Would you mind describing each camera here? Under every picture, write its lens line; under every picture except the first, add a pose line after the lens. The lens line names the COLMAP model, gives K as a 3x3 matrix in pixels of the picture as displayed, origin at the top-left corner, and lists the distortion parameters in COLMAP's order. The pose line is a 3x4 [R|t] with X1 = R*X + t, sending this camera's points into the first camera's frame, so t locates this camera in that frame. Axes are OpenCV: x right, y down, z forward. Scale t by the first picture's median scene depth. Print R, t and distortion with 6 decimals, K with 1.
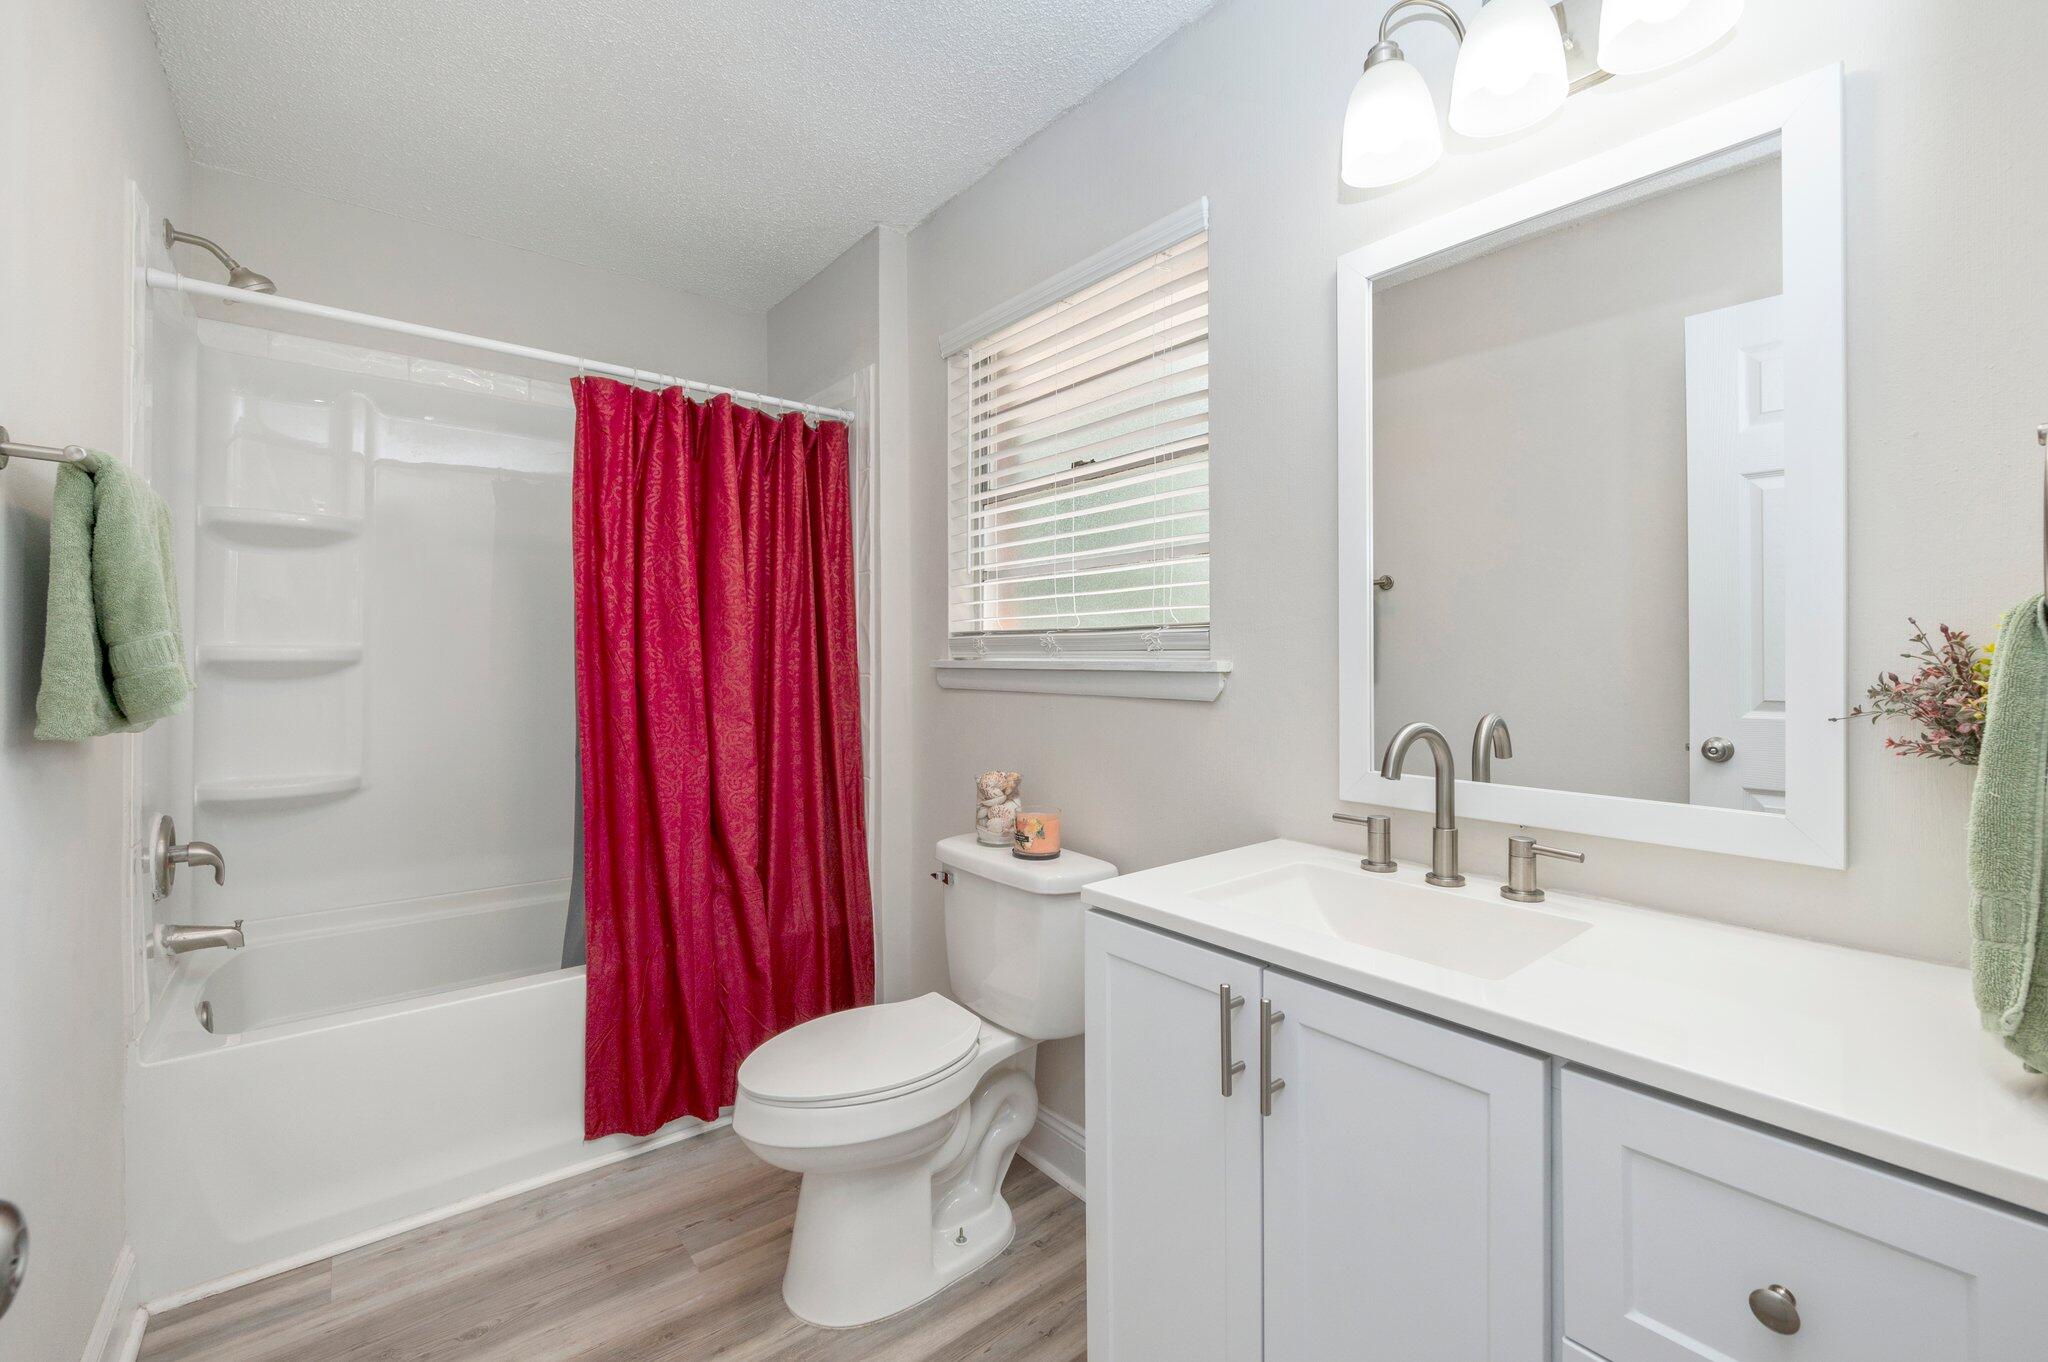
lens RADIAL K [[835.3, 0, 1023.1], [0, 835.3, 673.2], [0, 0, 1]] dist [-0.005001, -0.000720]
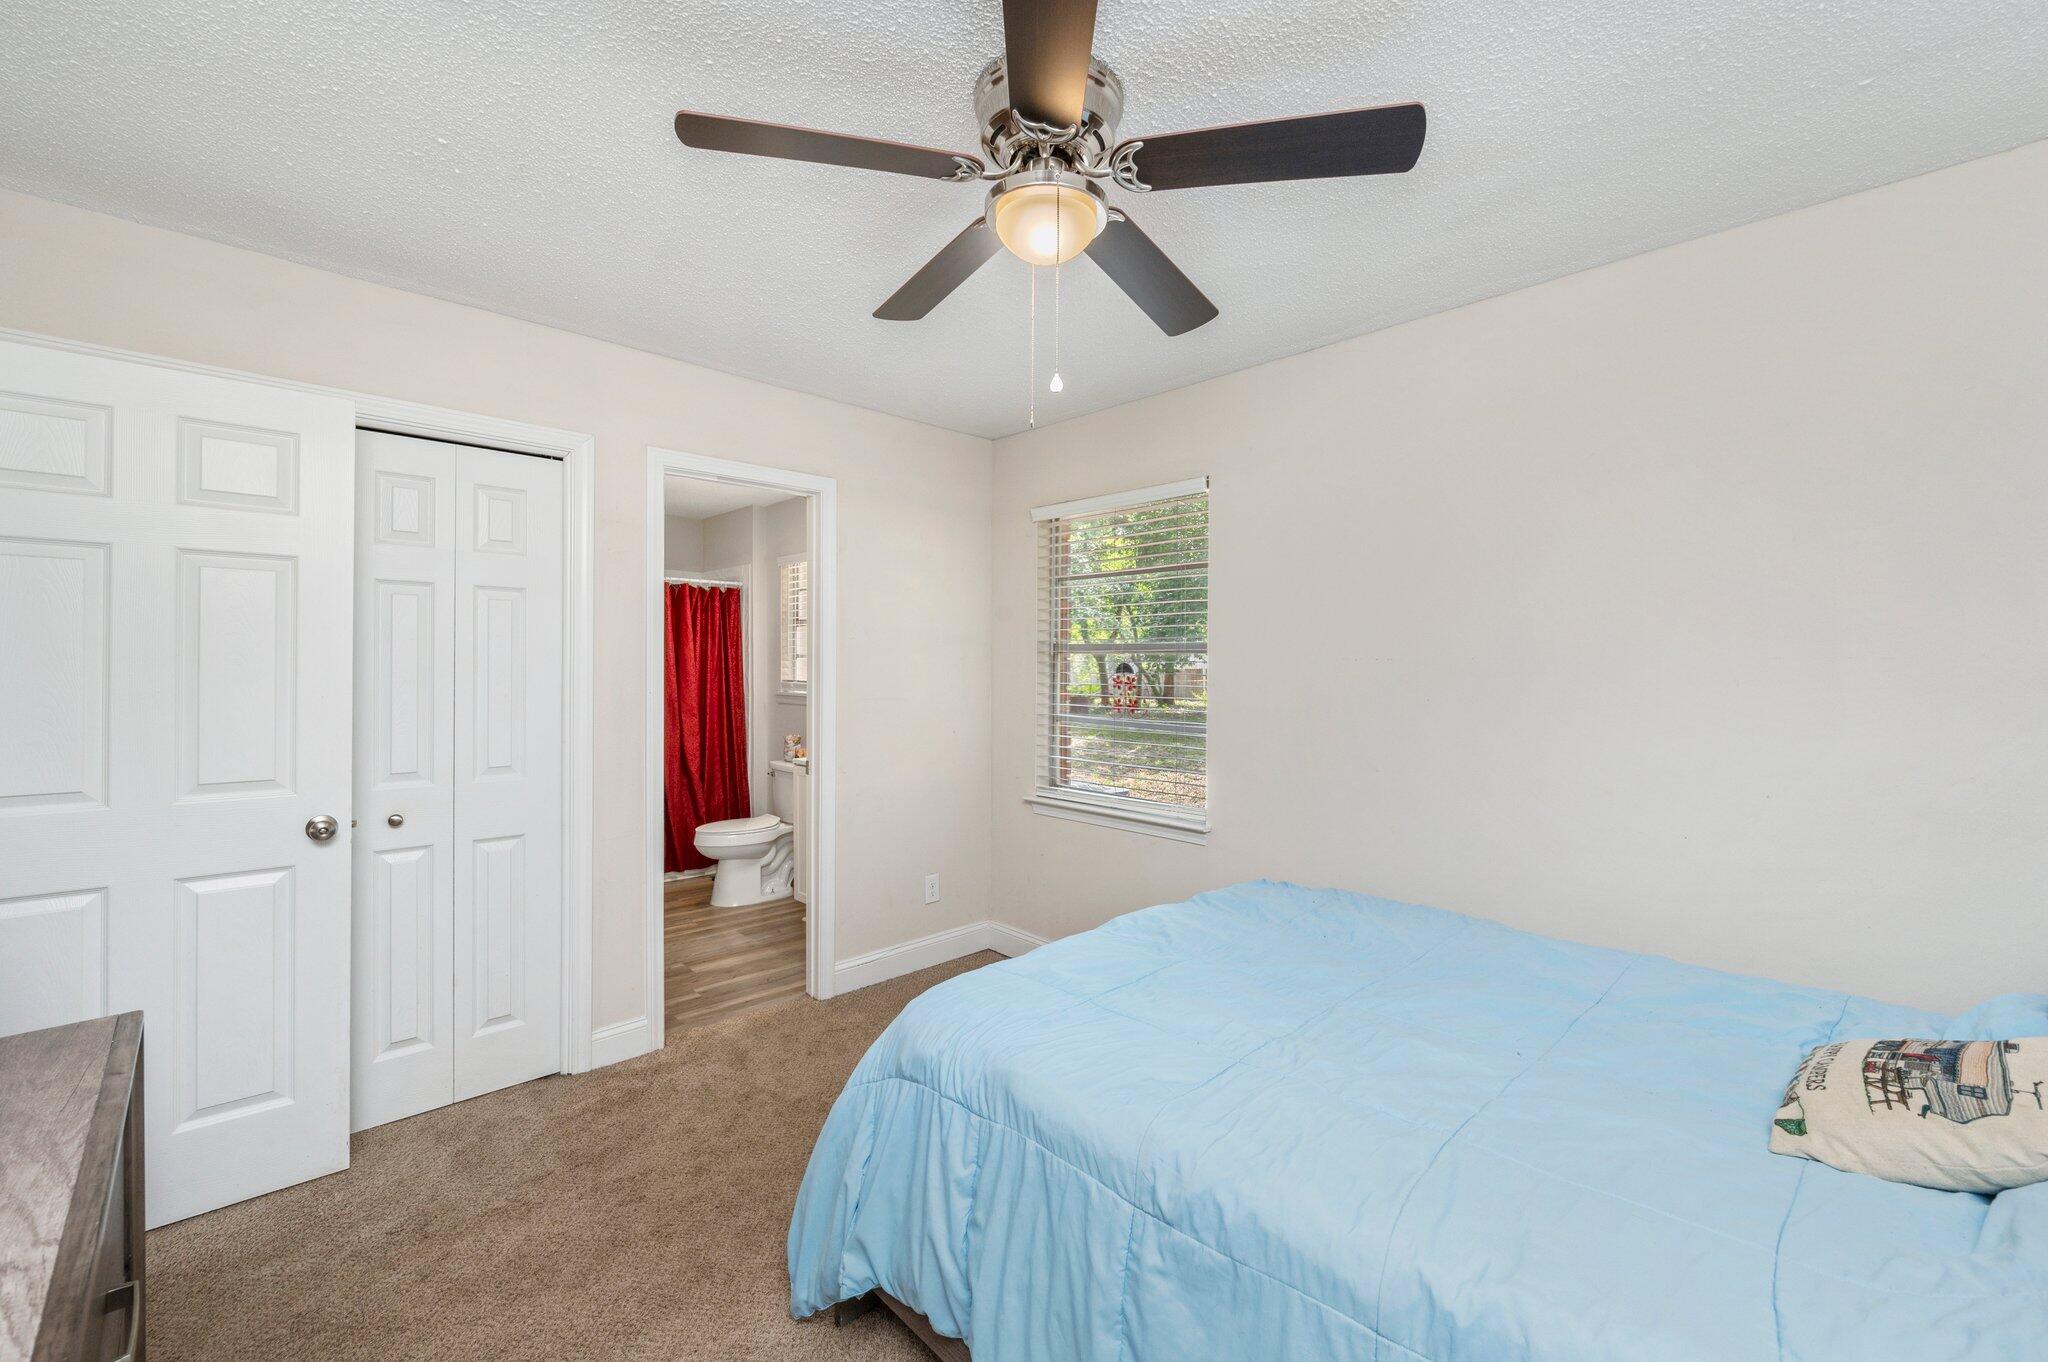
lens RADIAL K [[835.3, 0, 1026.9], [0, 835.3, 683.6], [0, 0, 1]] dist [-0.005001, -0.000720]
pose [[0.995156, 0.005372, 0.098160, 0.380114], [-0.007004, 0.999843, 0.016288, -0.082566], [-0.098057, -0.016896, 0.995037, -1.470728]]
